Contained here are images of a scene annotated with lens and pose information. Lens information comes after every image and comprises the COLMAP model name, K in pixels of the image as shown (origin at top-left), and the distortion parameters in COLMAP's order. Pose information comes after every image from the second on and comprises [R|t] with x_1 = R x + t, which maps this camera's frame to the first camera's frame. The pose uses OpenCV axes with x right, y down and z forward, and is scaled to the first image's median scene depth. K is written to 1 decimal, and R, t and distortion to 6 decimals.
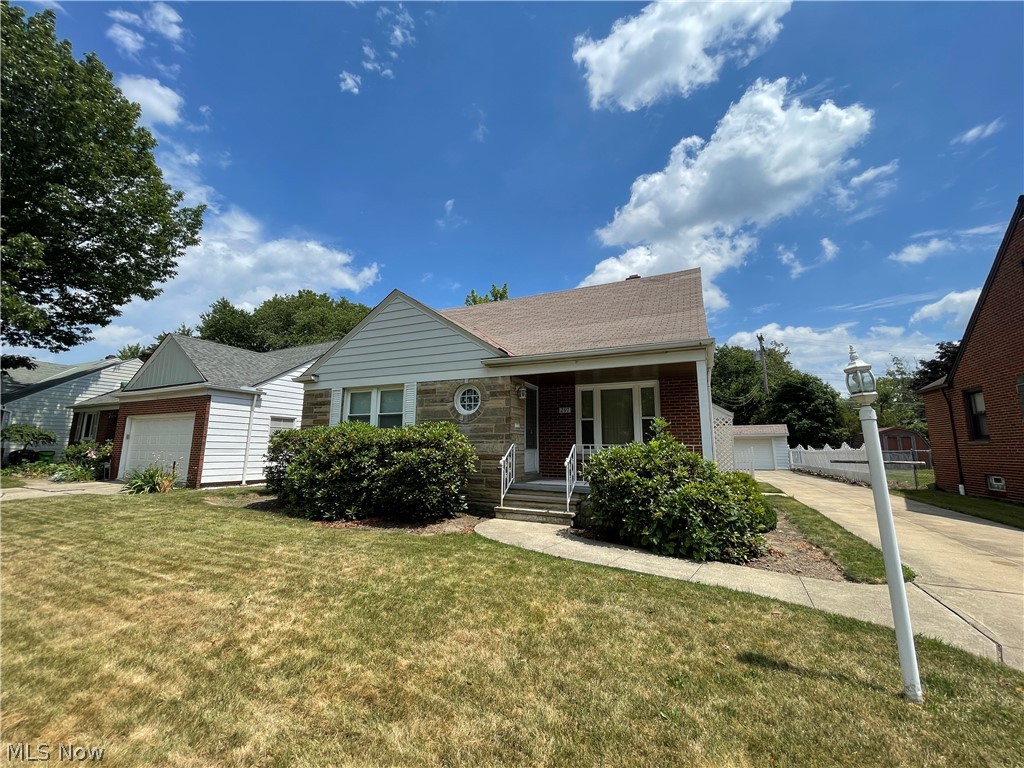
lens RADIAL K [[412.6, 0, 507.6], [0, 412.6, 381.8], [0, 0, 1]] dist [-0.007957, 0.005543]
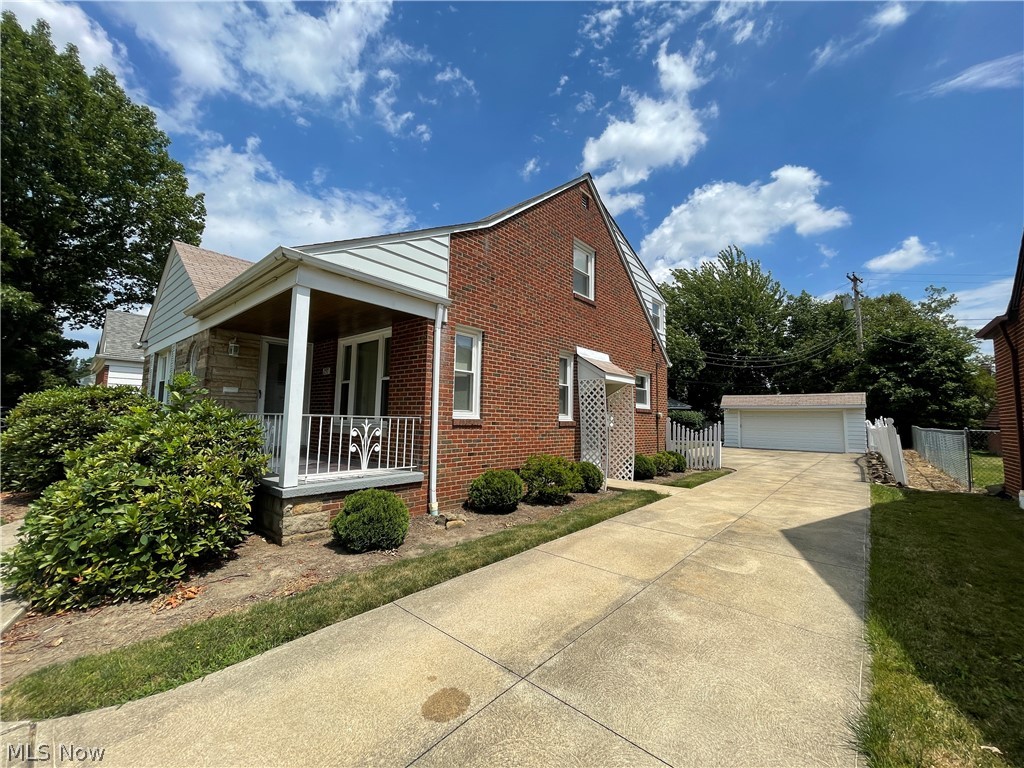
lens RADIAL K [[412.6, 0, 507.6], [0, 412.6, 381.8], [0, 0, 1]] dist [-0.007957, 0.005543]
pose [[0.965965, -0.011809, -0.258402, 0.717204], [0.029172, 0.997558, 0.063463, 0.051341], [0.257021, -0.068841, 0.963951, 0.349314]]
